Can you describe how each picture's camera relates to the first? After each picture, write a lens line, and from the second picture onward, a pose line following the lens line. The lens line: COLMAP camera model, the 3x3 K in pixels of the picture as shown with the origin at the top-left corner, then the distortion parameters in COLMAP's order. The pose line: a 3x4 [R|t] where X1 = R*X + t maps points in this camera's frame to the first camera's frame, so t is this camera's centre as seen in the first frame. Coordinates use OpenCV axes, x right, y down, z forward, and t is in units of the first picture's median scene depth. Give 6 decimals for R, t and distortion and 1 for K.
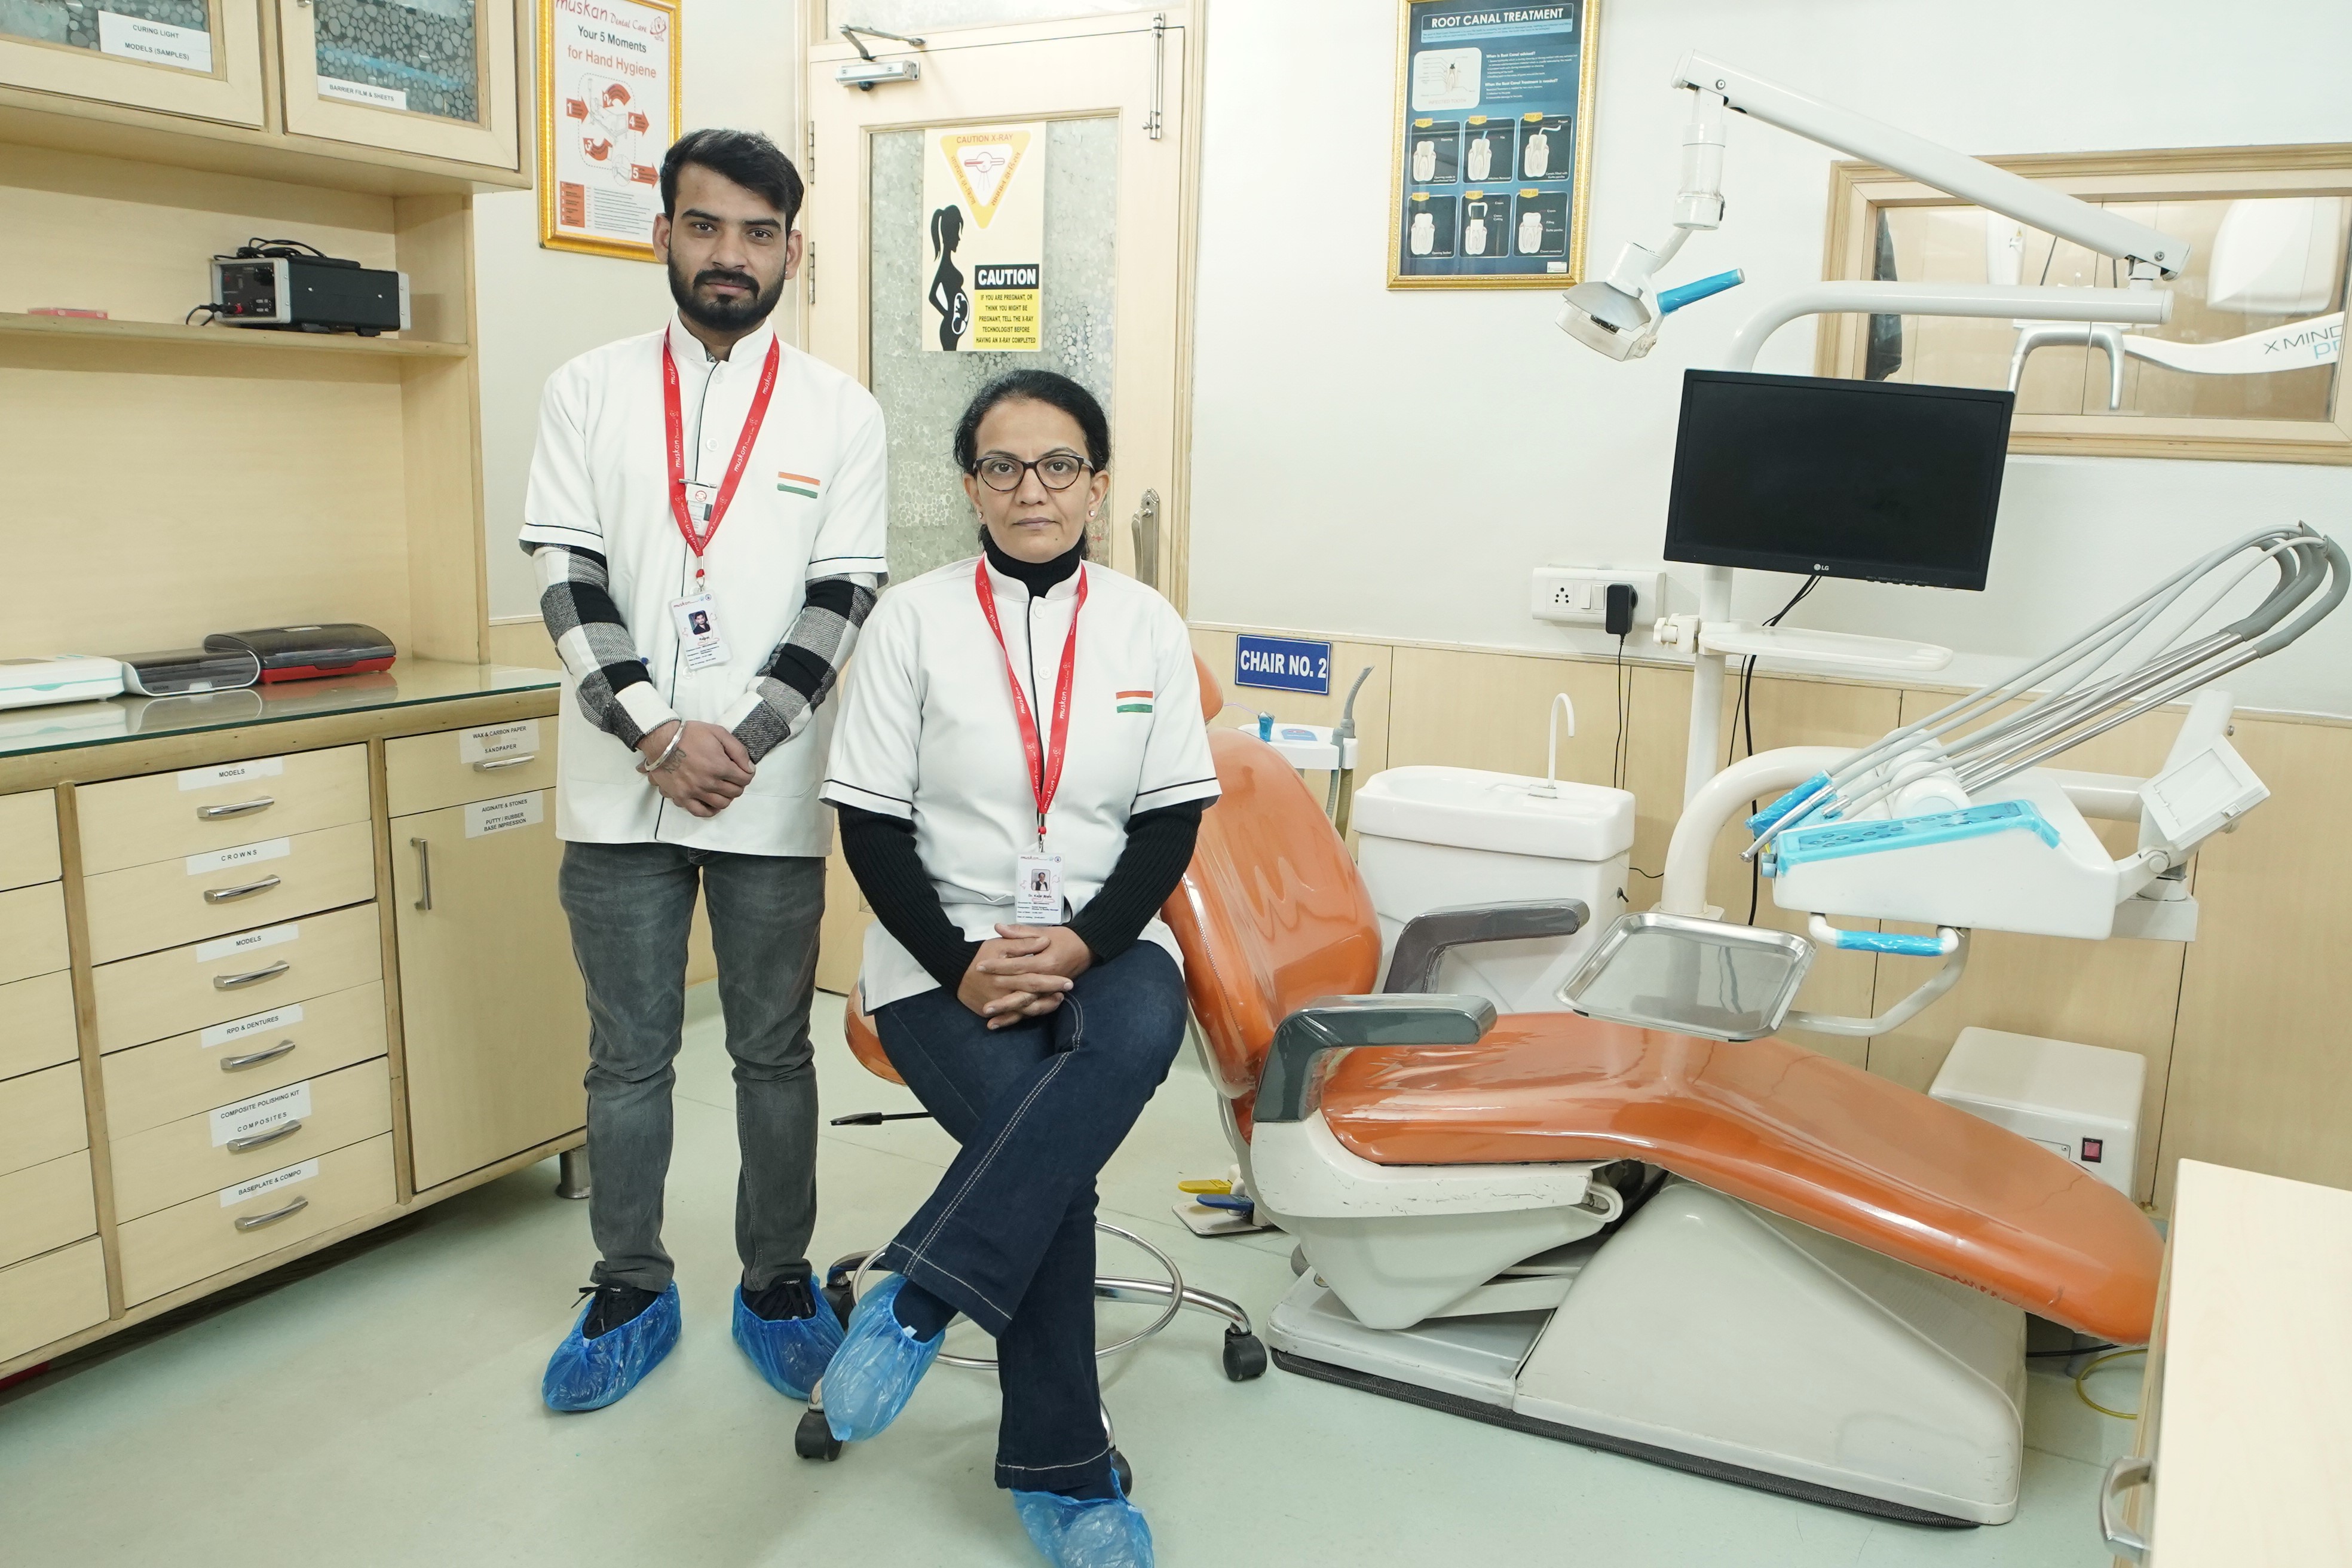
lens RADIAL K [[1850.3, 0, 1176.0], [0, 1850.3, 784.0], [0, 0, 1]] dist [-0.061005, 0.037236]
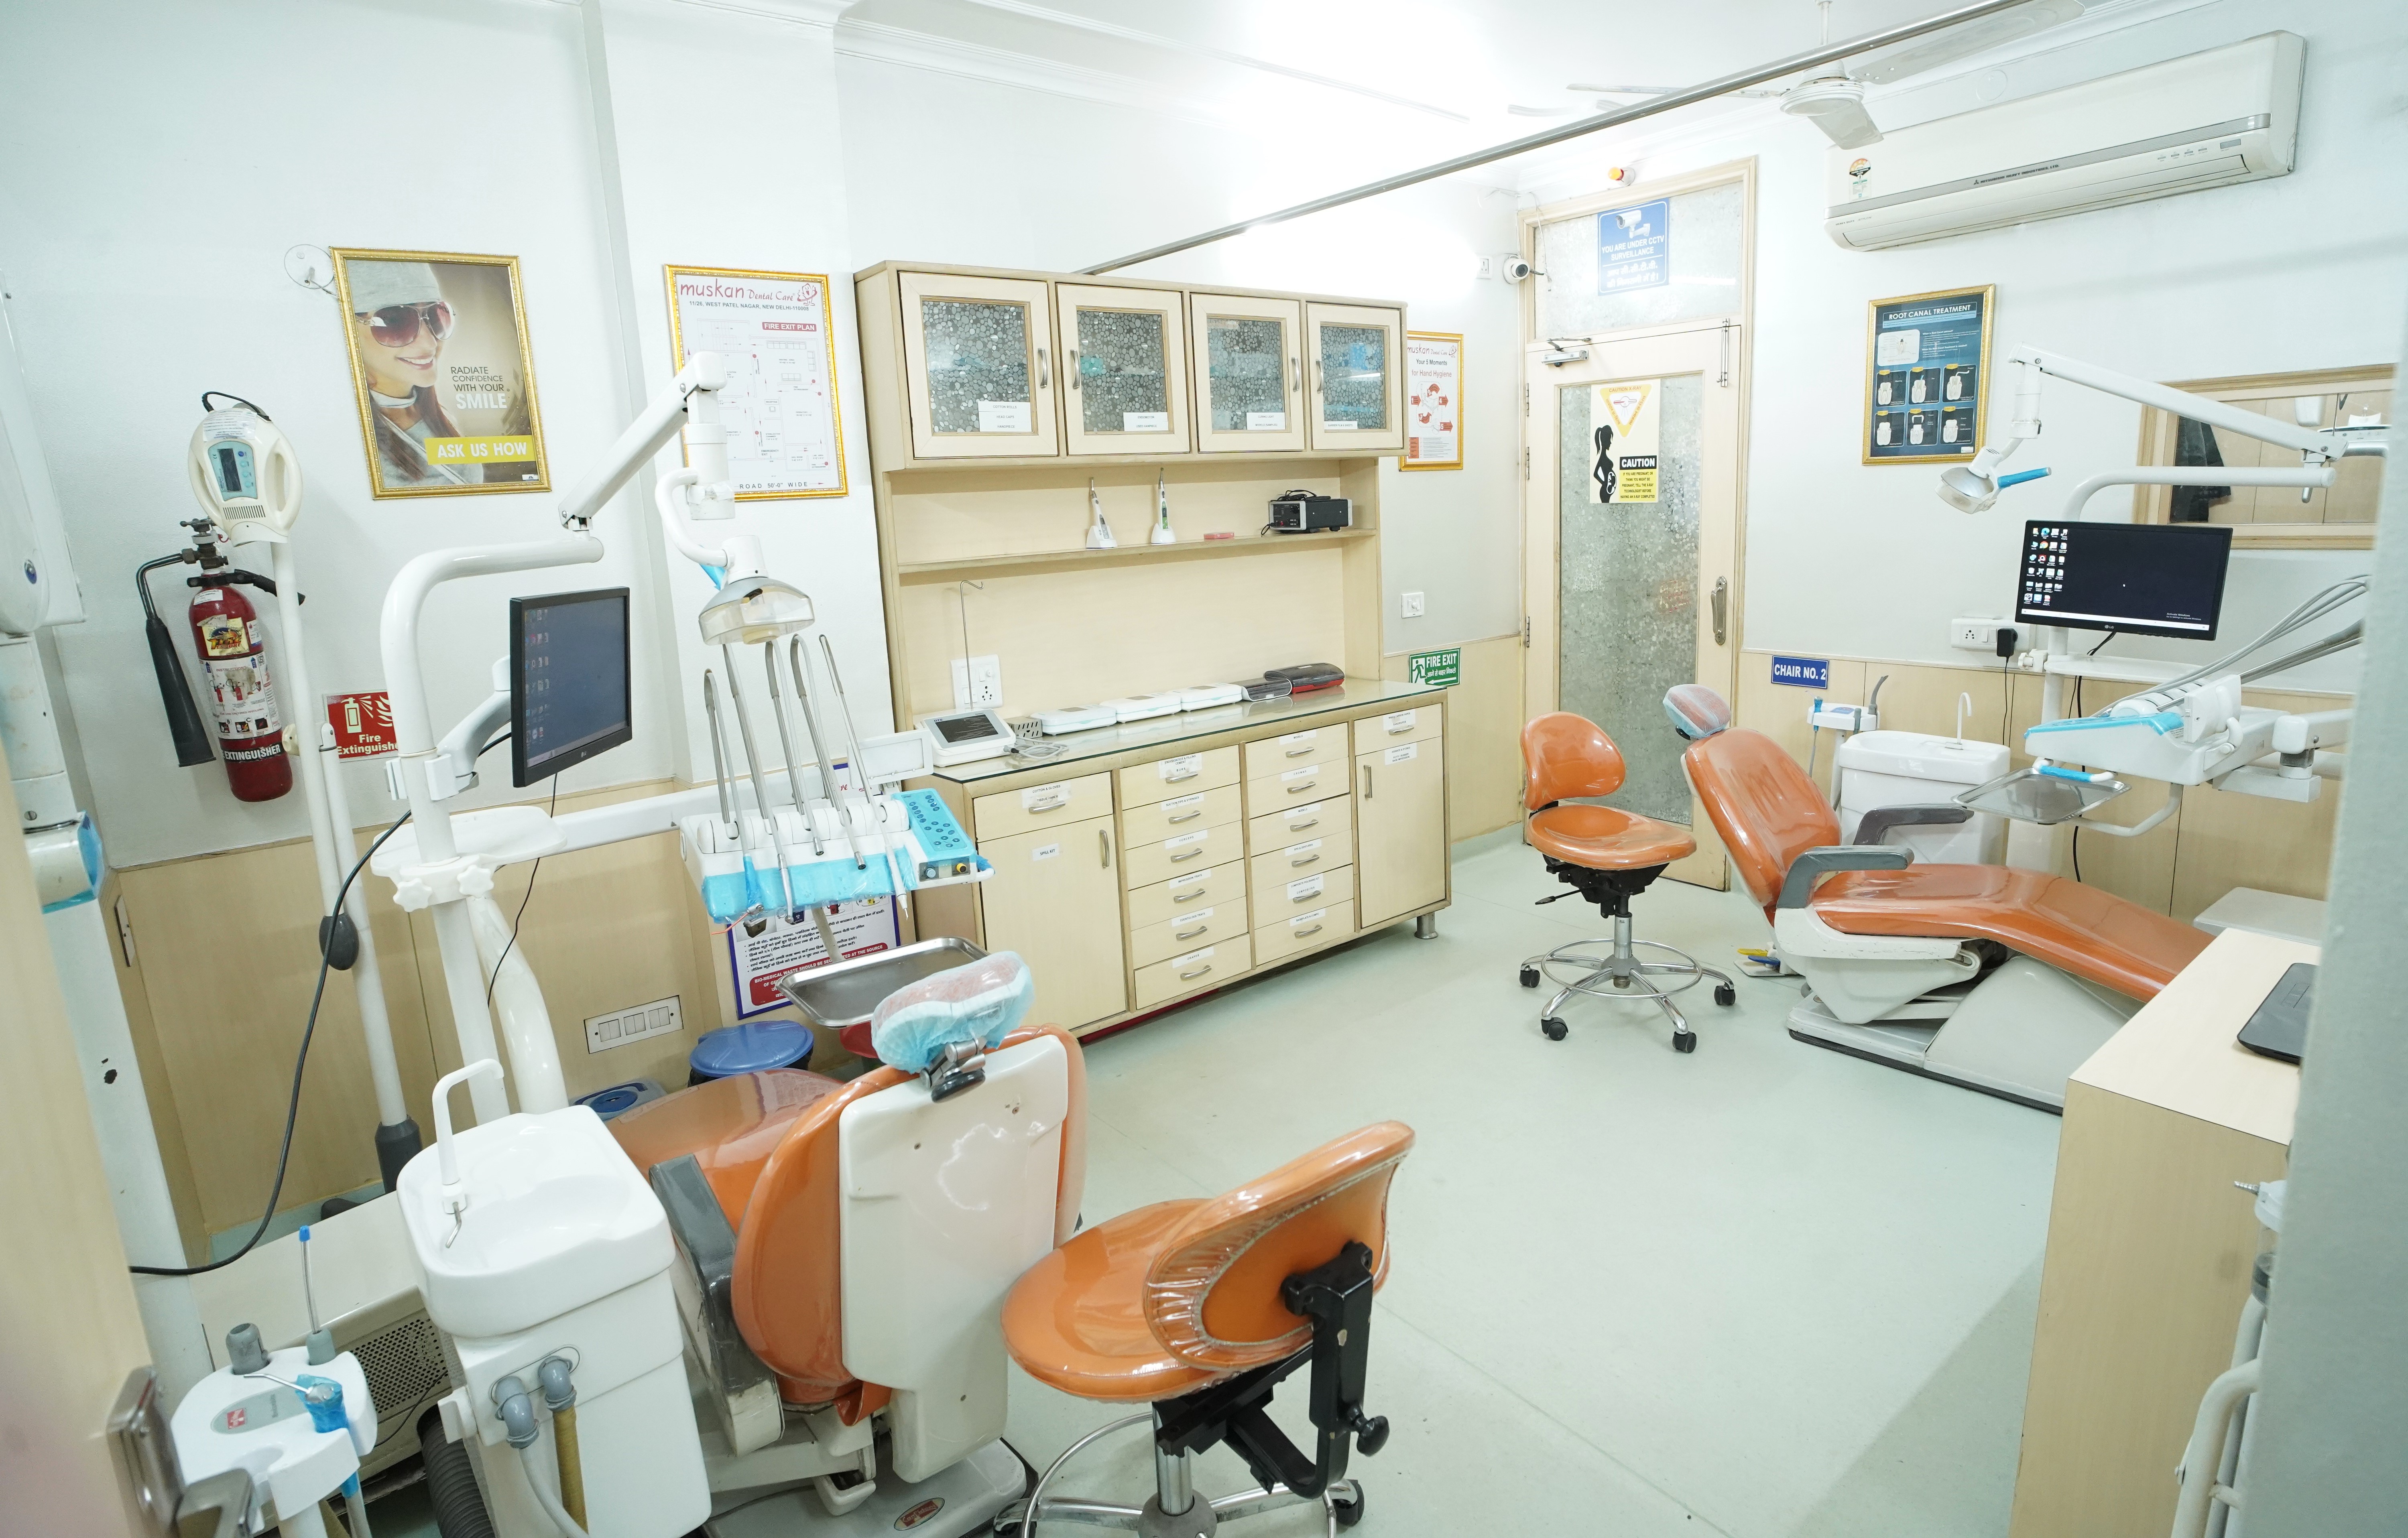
lens RADIAL K [[1242.9, 0, 1210.9], [0, 1242.9, 732.3], [0, 0, 1]] dist [-0.054882, 0.027345]
pose [[0.923772, 0.003588, -0.382926, -0.016932], [0.001405, 0.999918, 0.012760, -0.026410], [0.382940, -0.012326, 0.923691, -0.407703]]
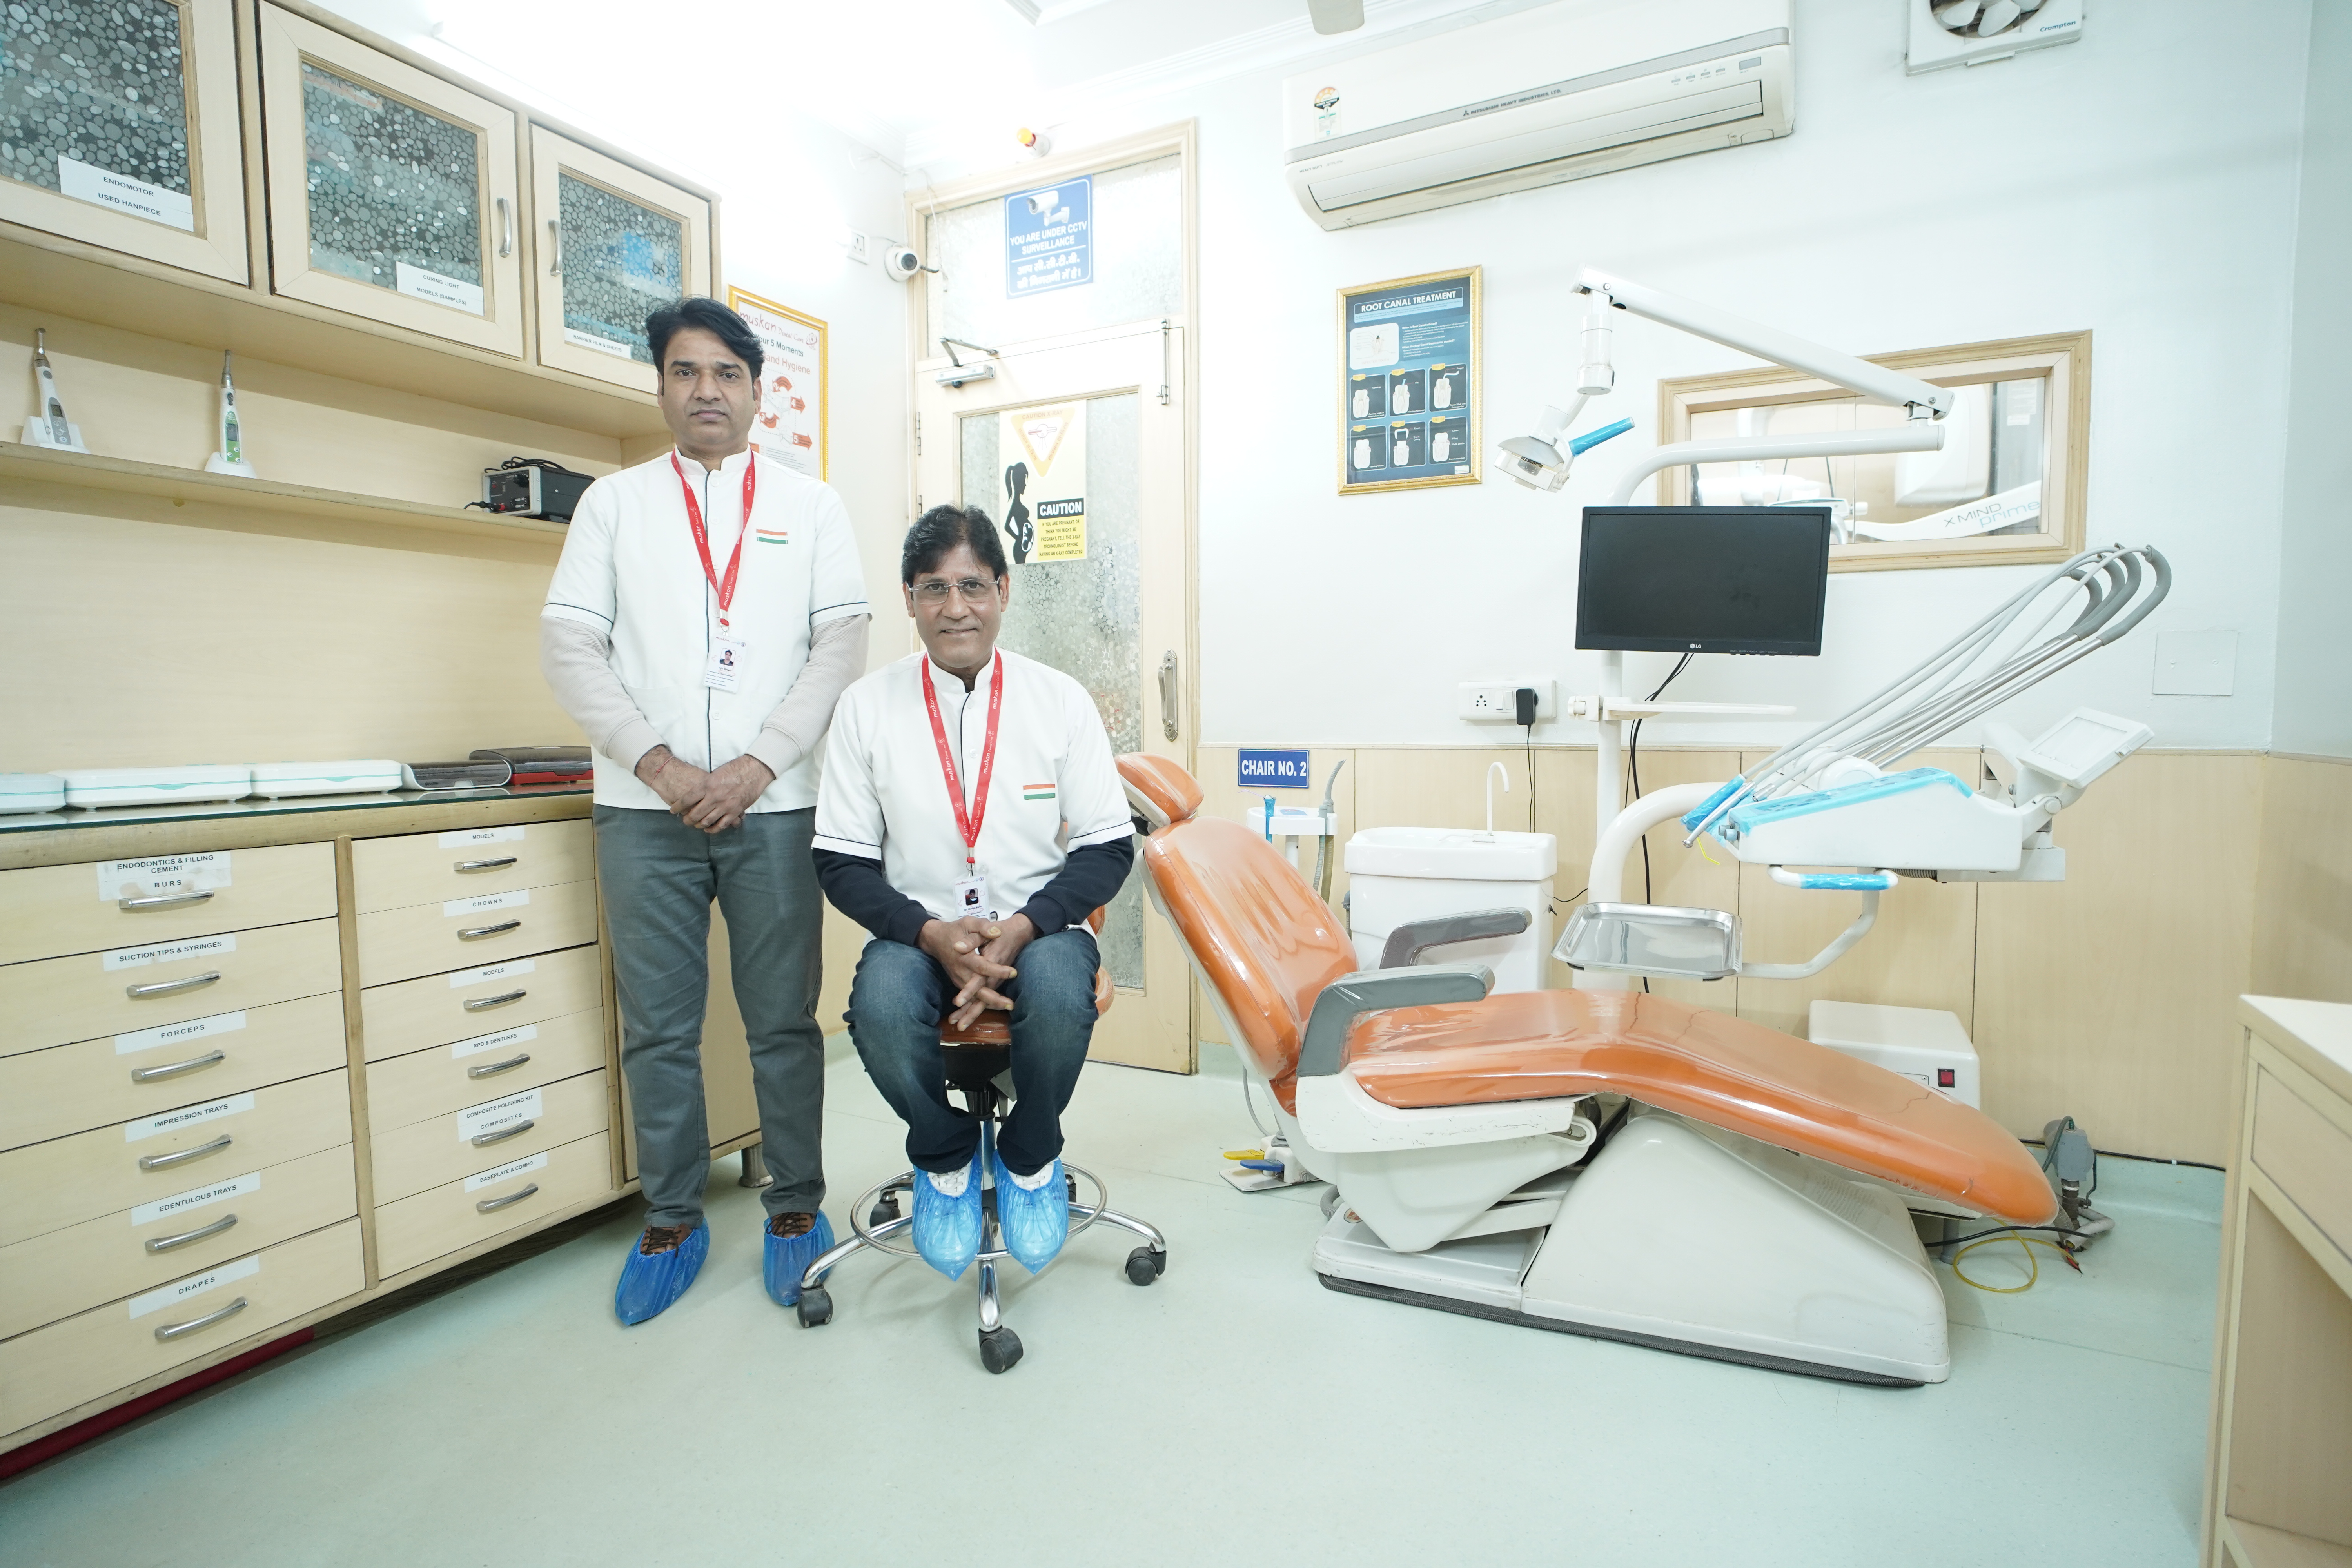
lens RADIAL K [[1211.6, 0, 1176.0], [0, 1211.6, 784.0], [0, 0, 1]] dist [-0.058255, 0.031133]
pose [[0.998794, -0.037179, 0.032069, -0.053400], [0.040869, 0.991521, -0.123355, 0.066793], [-0.027211, 0.124517, 0.991844, 0.138168]]
